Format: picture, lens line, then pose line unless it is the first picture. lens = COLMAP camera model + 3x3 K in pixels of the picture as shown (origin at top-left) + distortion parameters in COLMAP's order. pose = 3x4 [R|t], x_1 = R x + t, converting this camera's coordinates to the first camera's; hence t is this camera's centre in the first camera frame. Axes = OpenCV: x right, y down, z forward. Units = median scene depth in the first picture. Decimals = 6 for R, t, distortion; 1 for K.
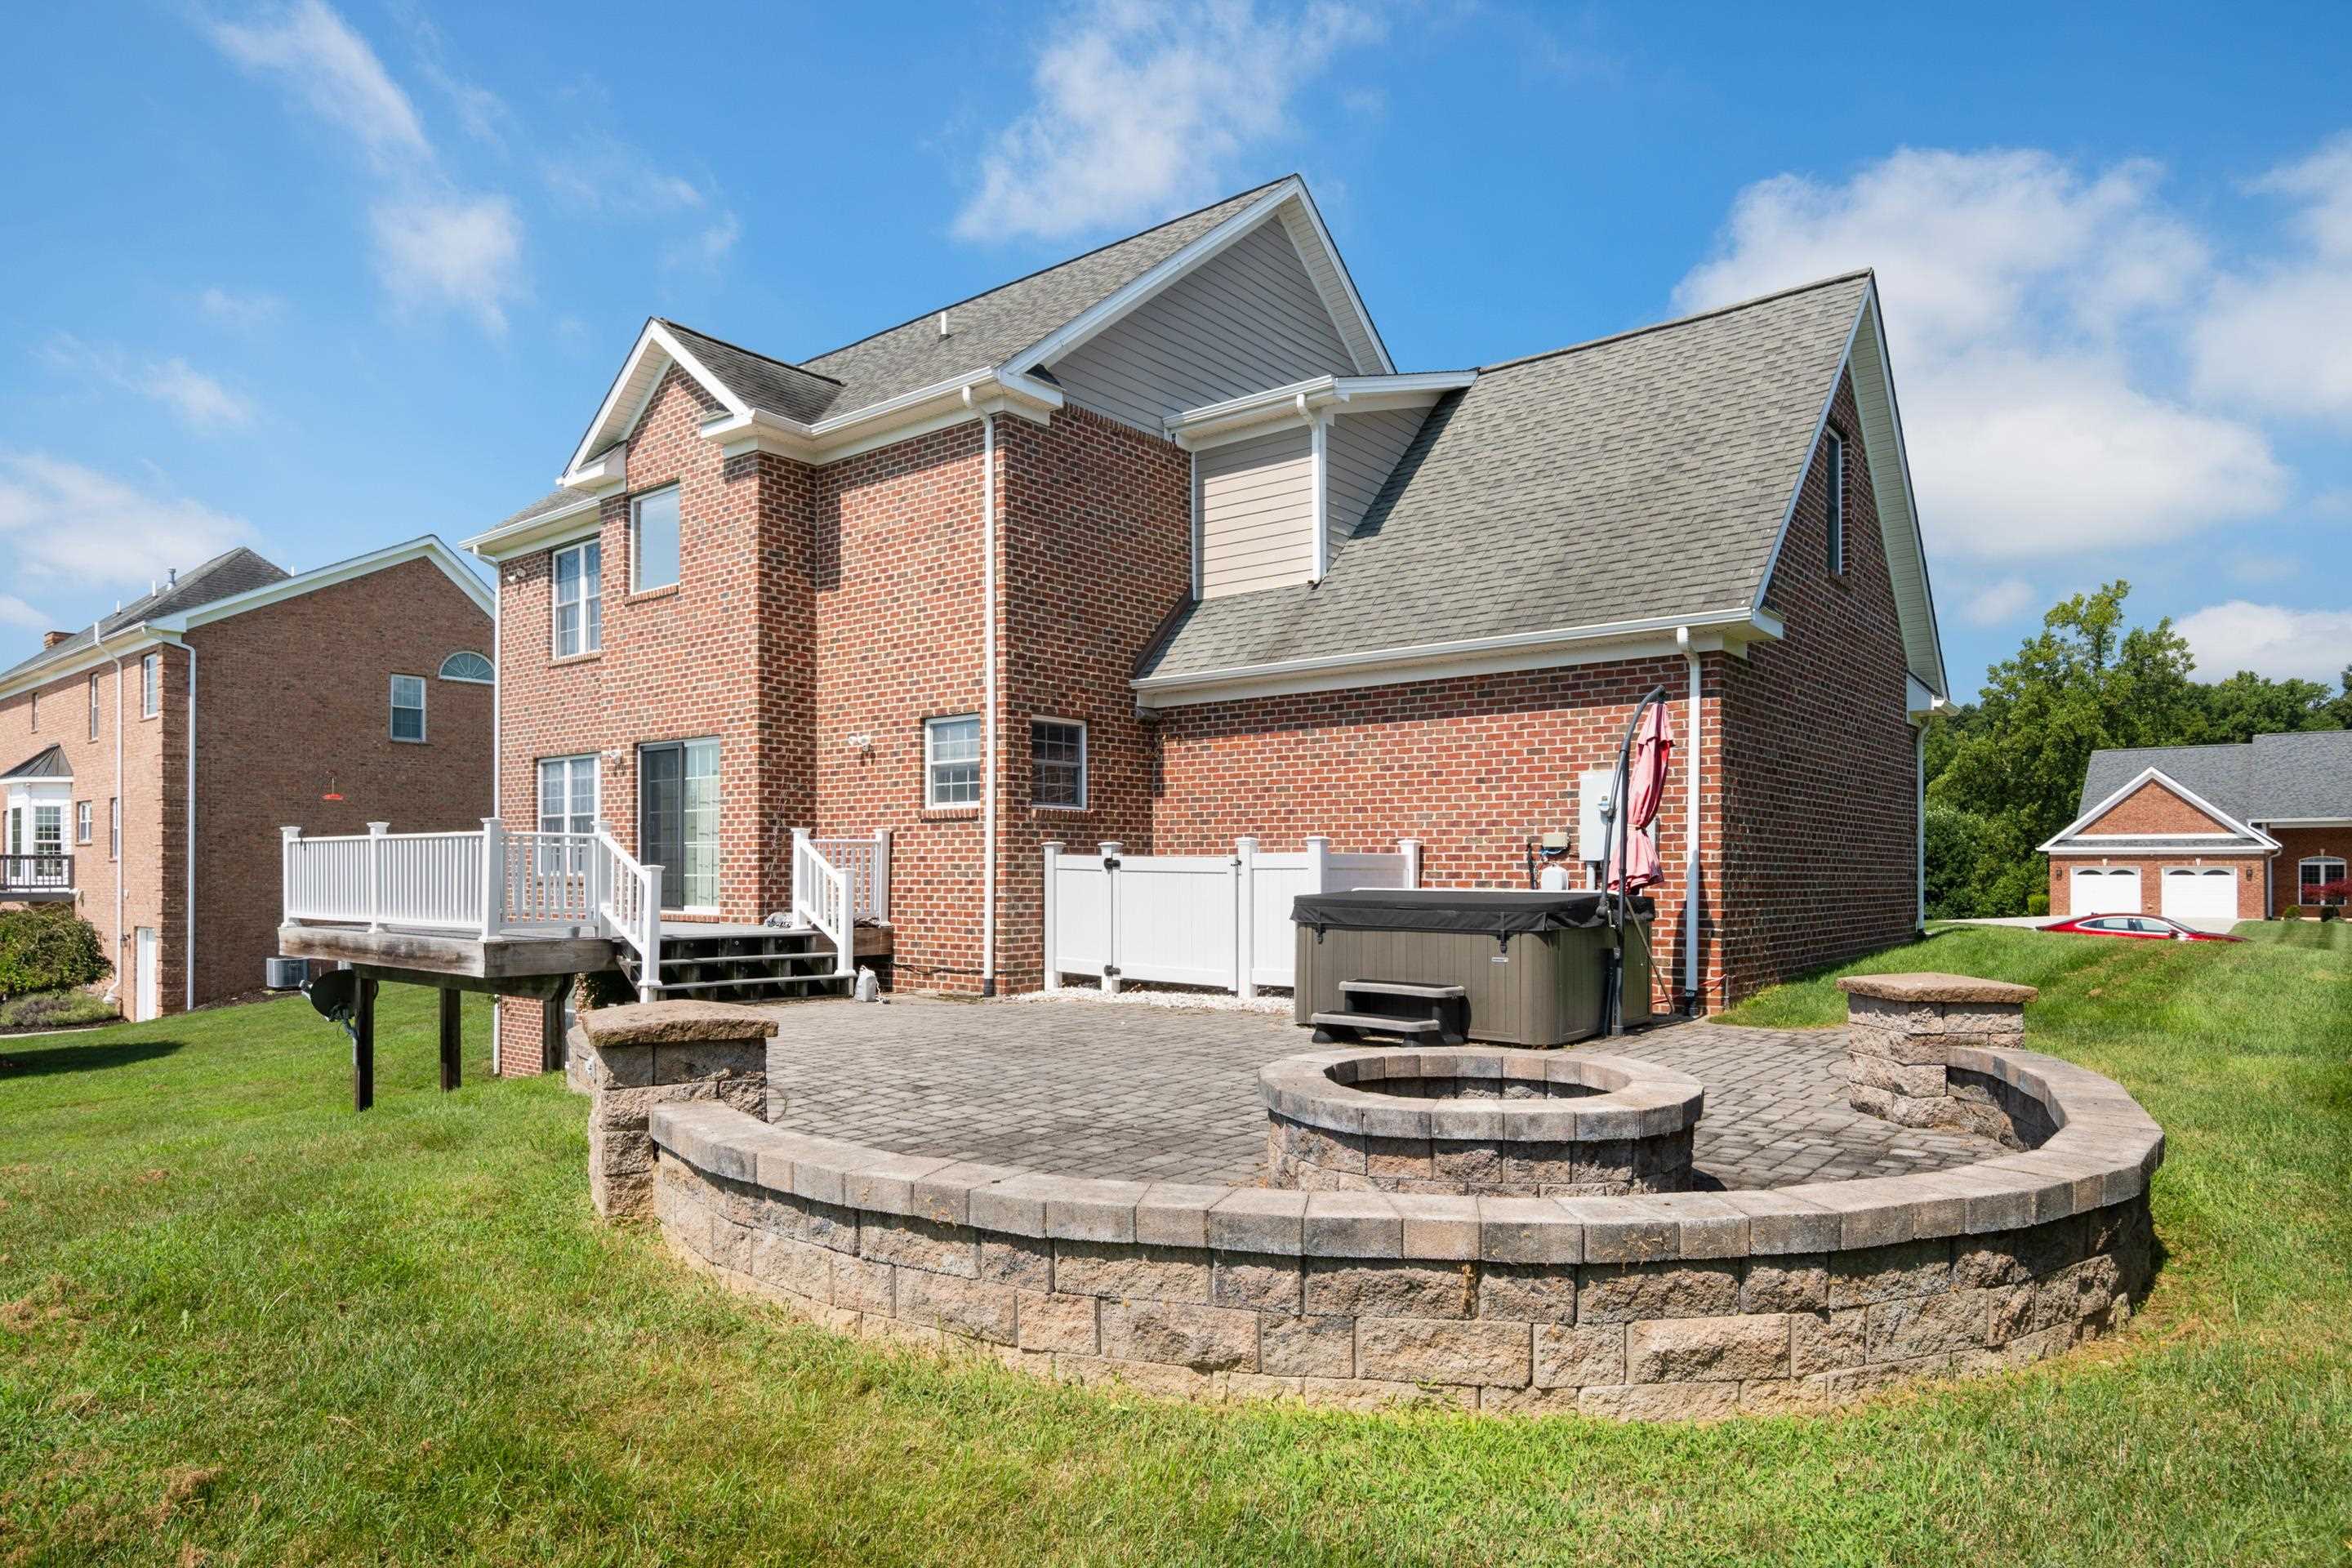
lens RADIAL K [[1380.4, 0, 1175.8], [0, 1380.4, 870.8], [0, 0, 1]] dist [-0.000887, -0.000652]
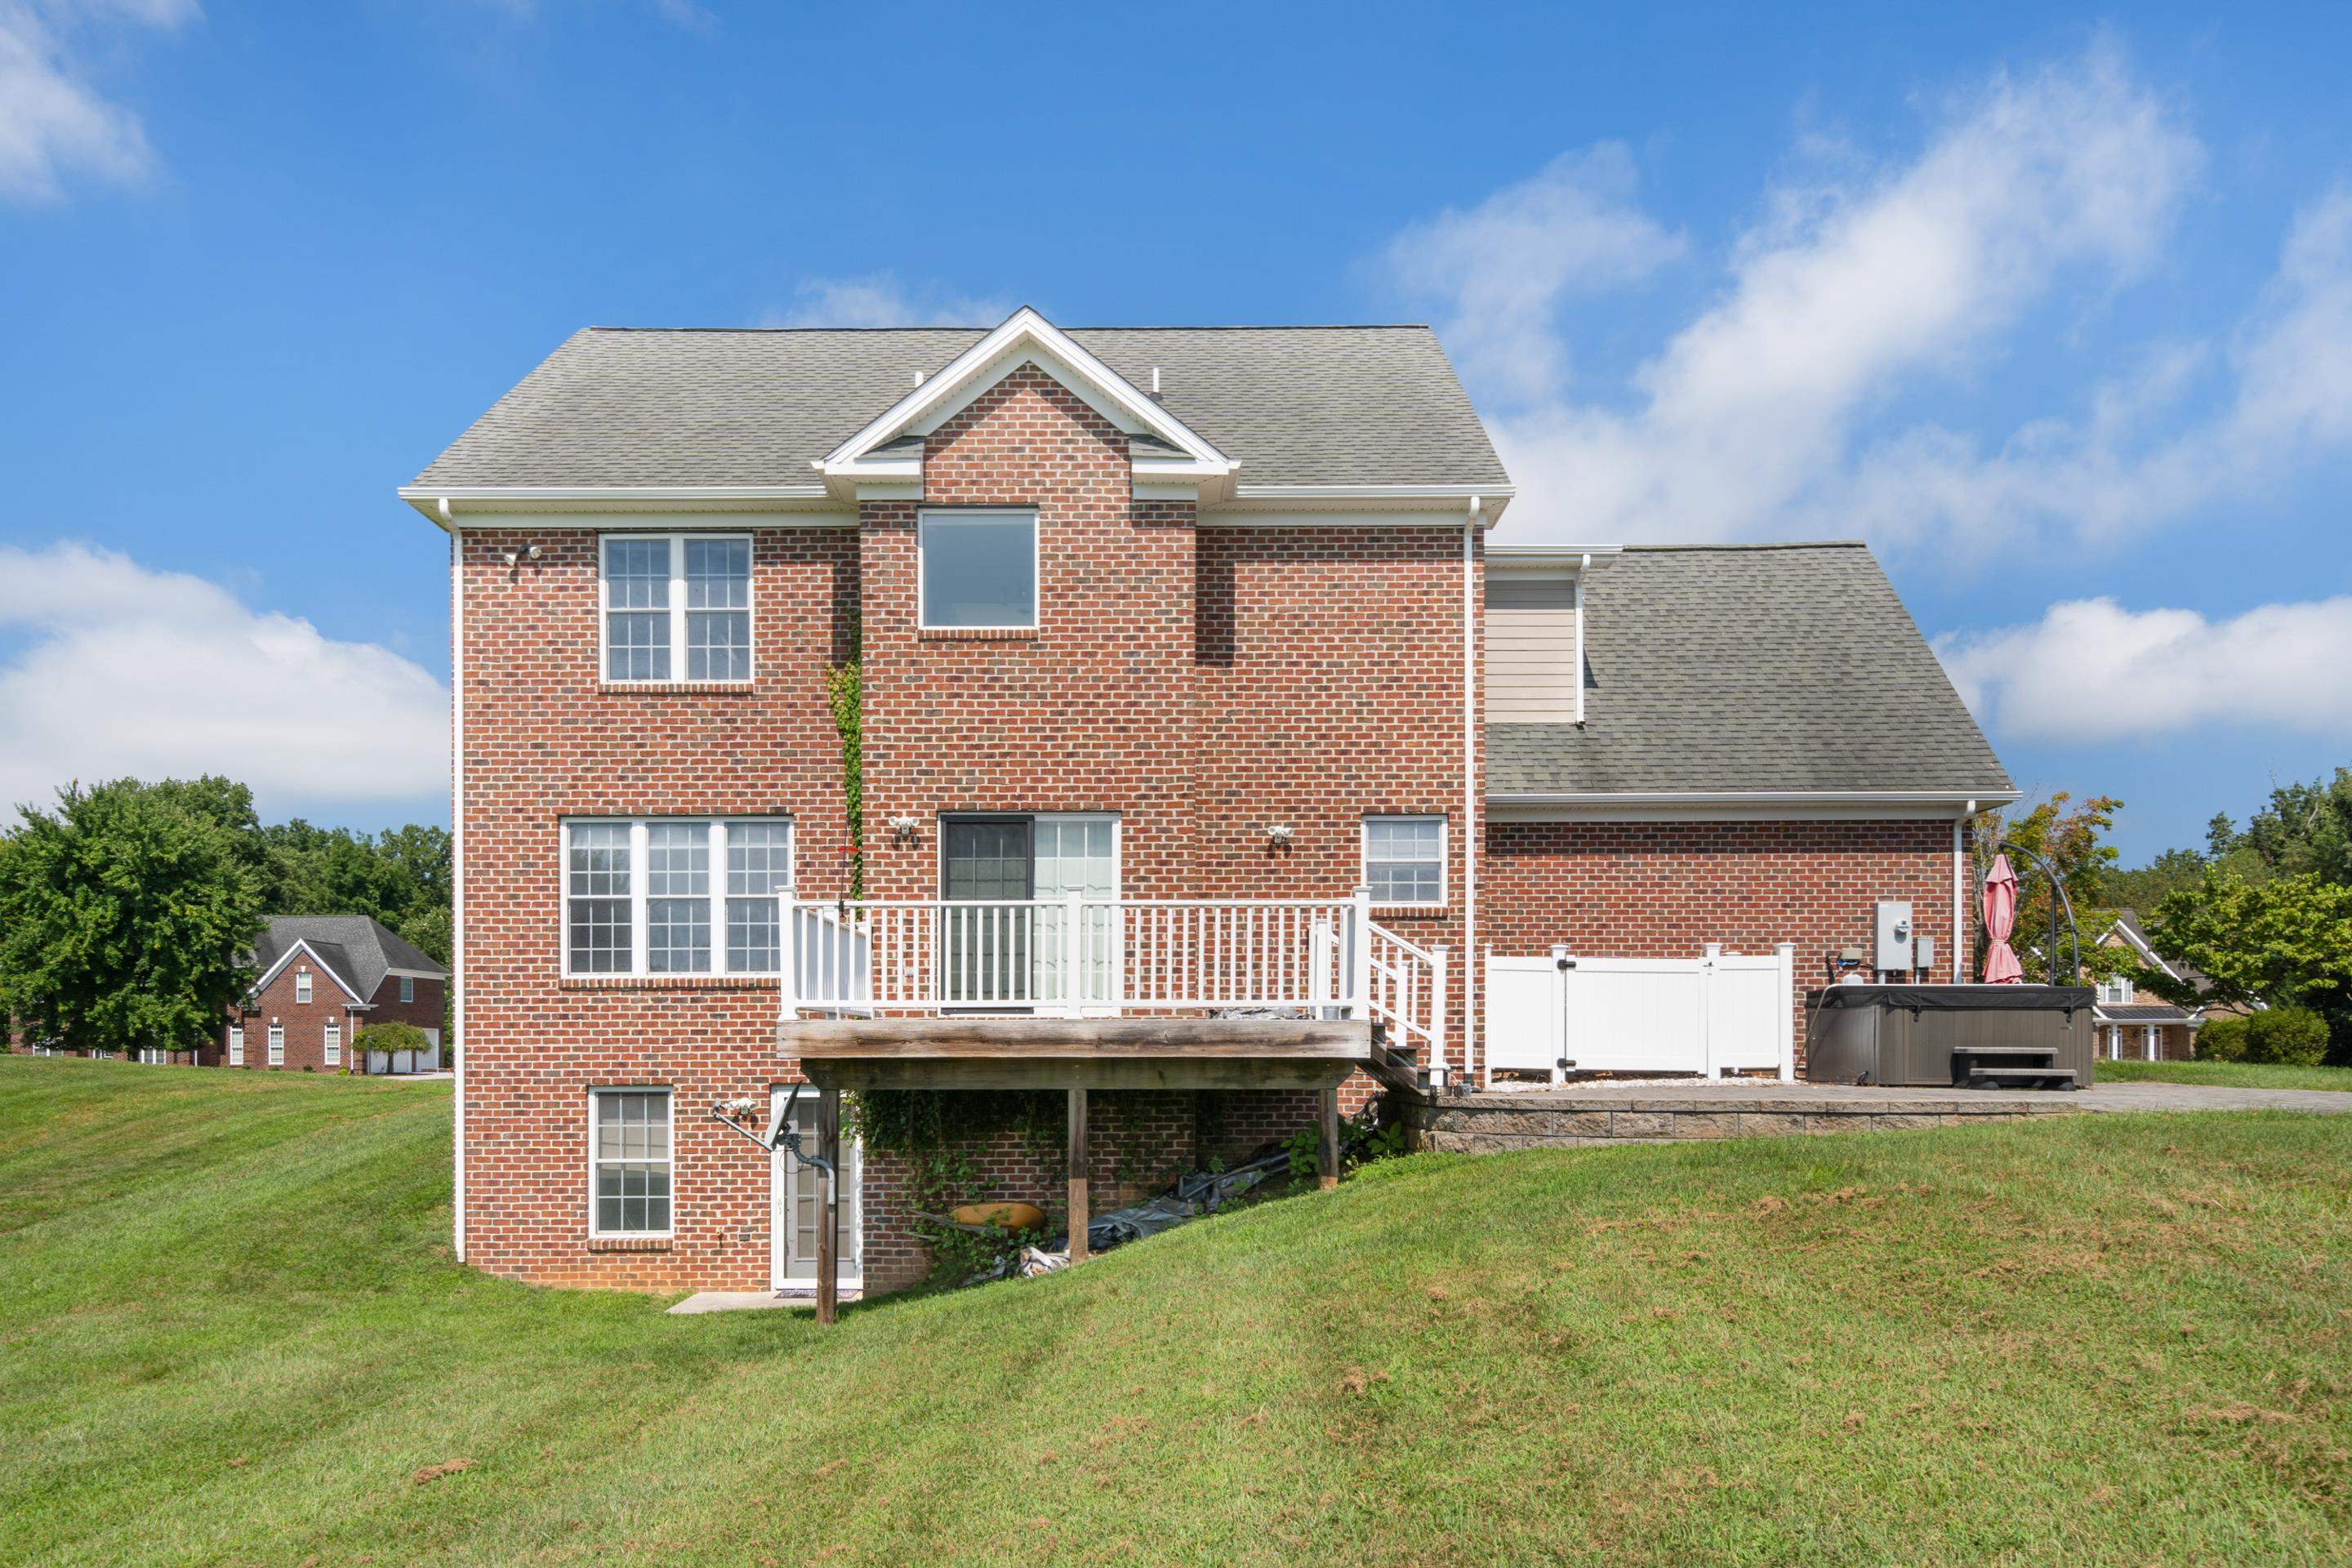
lens RADIAL K [[1655.7, 0, 1177.2], [0, 1655.7, 1060.3], [0, 0, 1]] dist [-0.000692, 0.000499]
pose [[0.774249, -0.005954, 0.632853, -1.048753], [0.003326, 0.999980, 0.005338, 0.058770], [-0.632872, -0.002027, 0.774253, 0.173851]]
